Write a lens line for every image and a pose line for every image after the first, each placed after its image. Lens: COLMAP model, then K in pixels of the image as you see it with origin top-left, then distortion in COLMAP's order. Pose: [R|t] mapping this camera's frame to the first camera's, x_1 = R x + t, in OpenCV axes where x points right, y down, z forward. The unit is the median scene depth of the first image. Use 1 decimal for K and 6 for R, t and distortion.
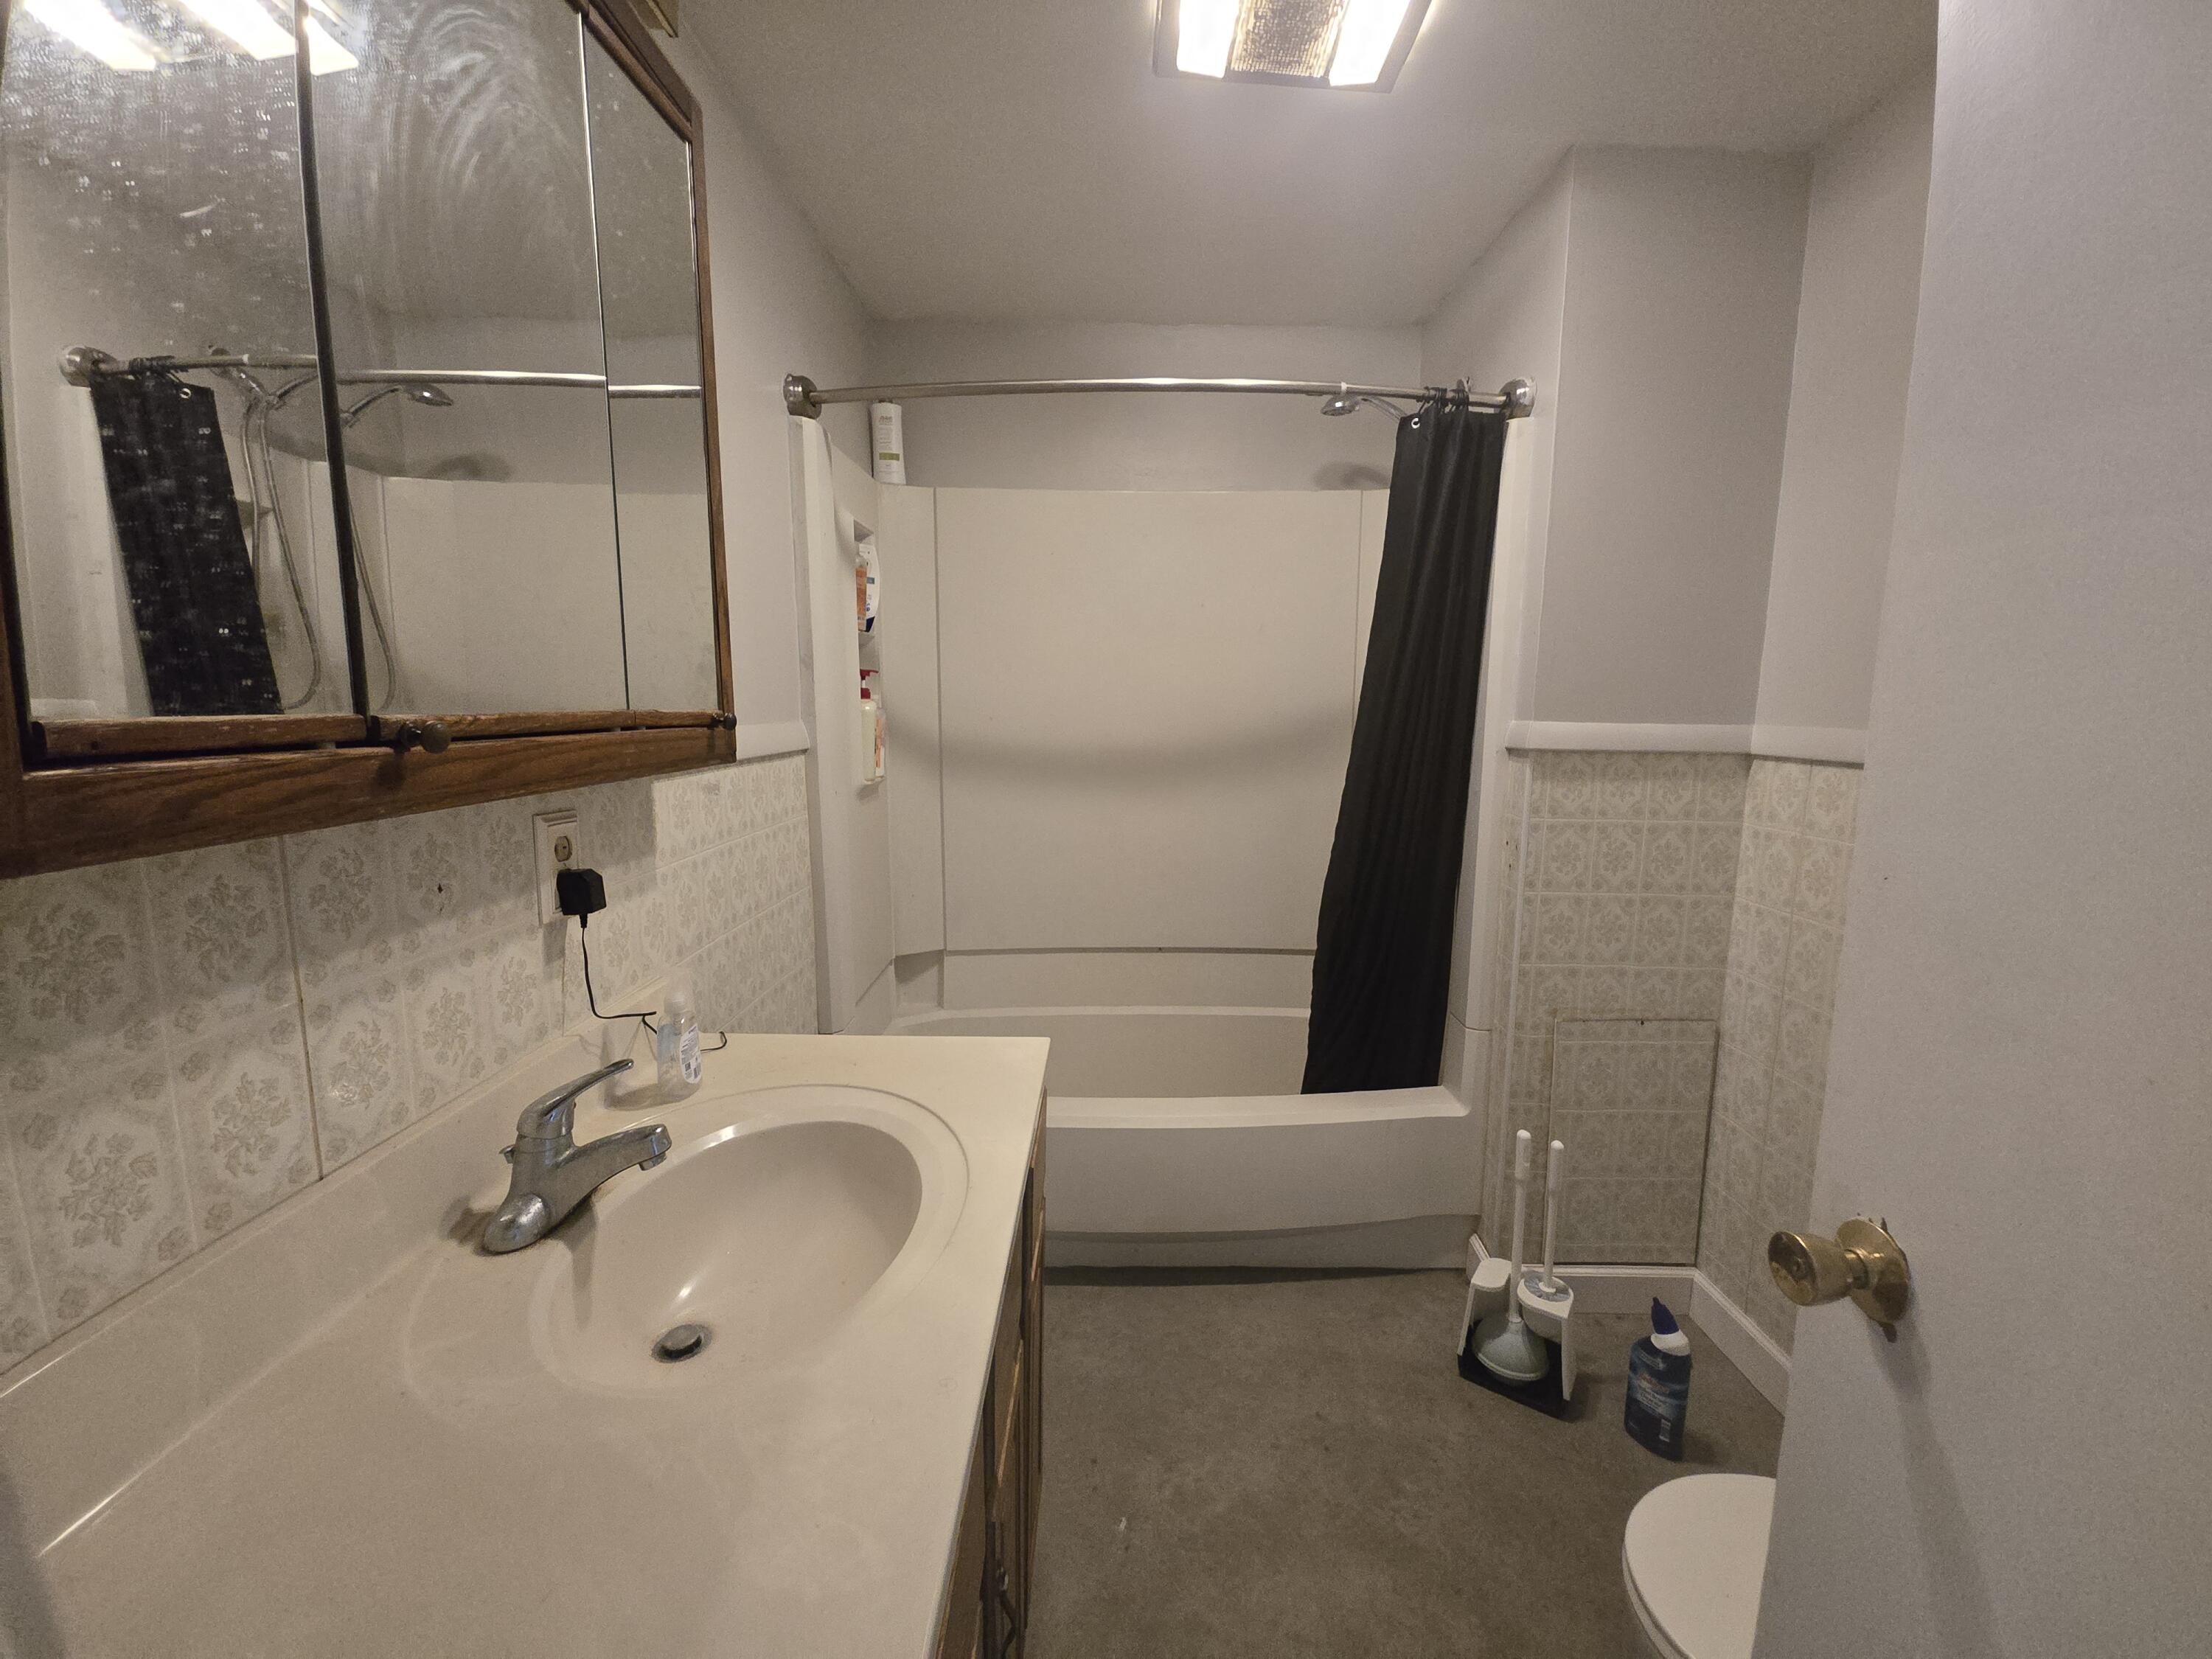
lens RADIAL K [[903.2, 0, 1108.8], [0, 903.2, 822.6], [0, 0, 1]] dist [0.008263, -0.004401]
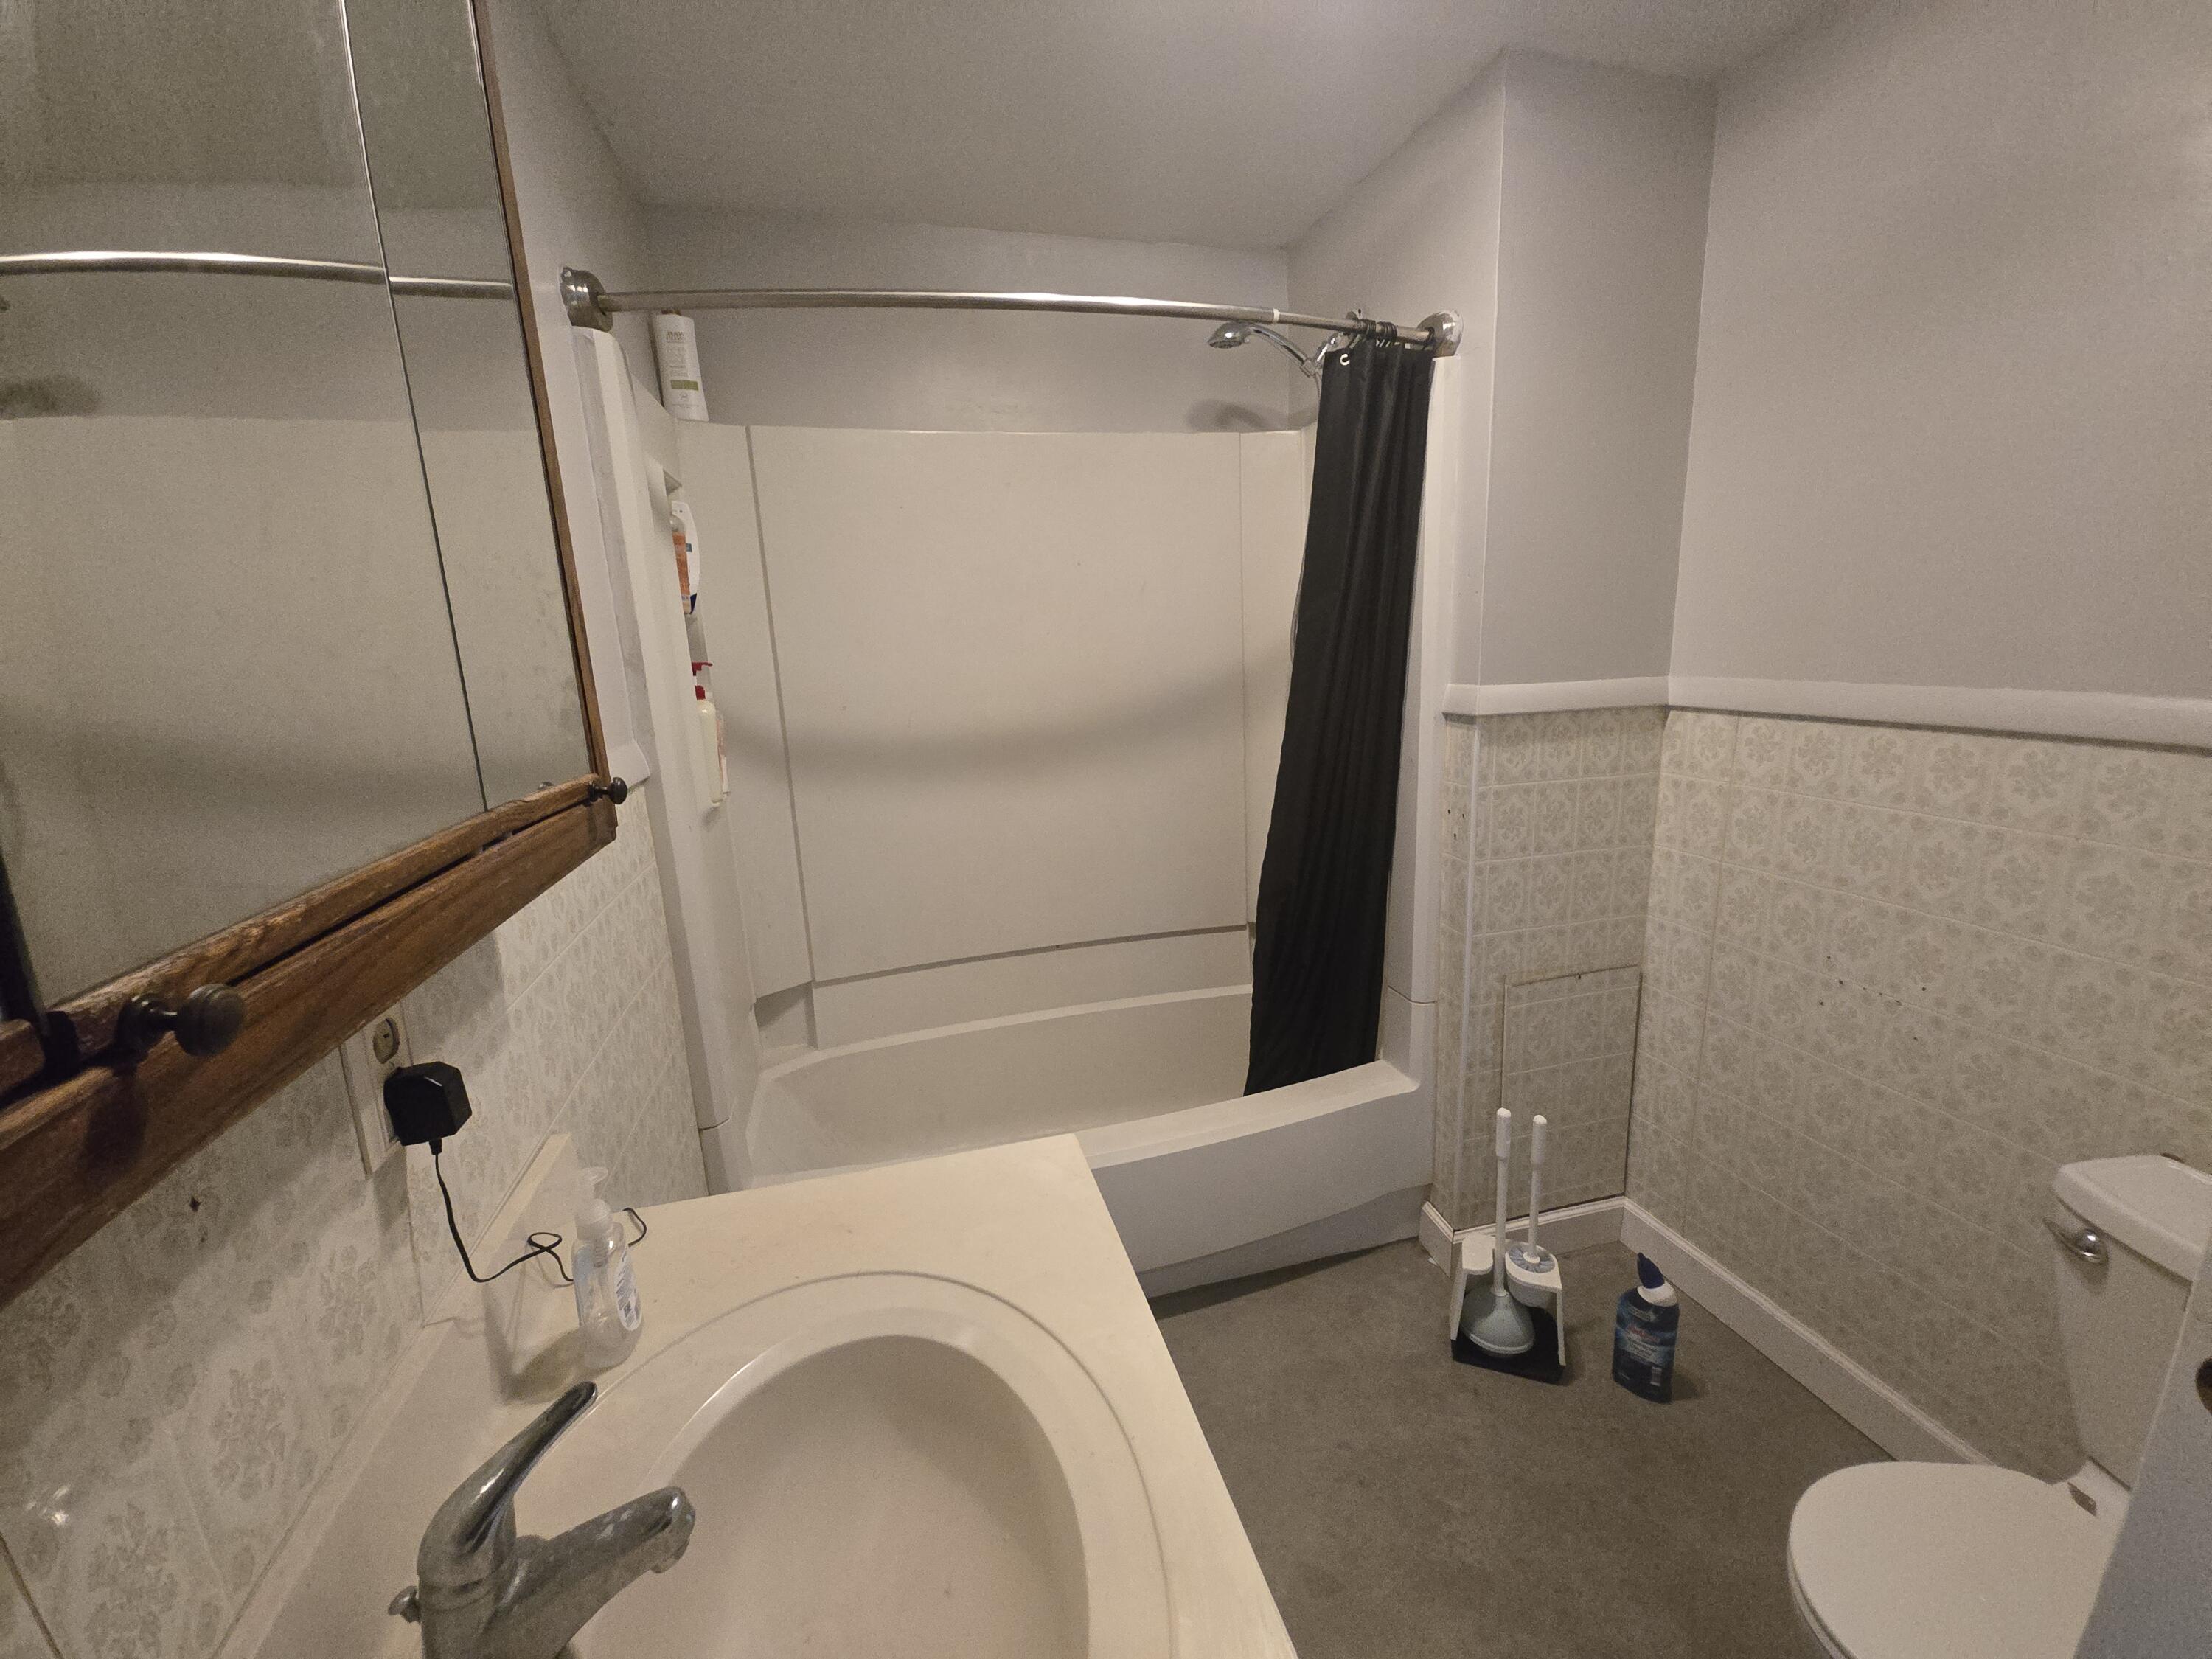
lens RADIAL K [[903.2, 0, 1108.8], [0, 903.2, 822.6], [0, 0, 1]] dist [0.008263, -0.004401]
pose [[0.965648, -0.097989, 0.240668, -0.150399], [0.082425, 0.993851, 0.073930, -0.070987], [-0.246433, -0.051553, 0.967788, 0.166542]]
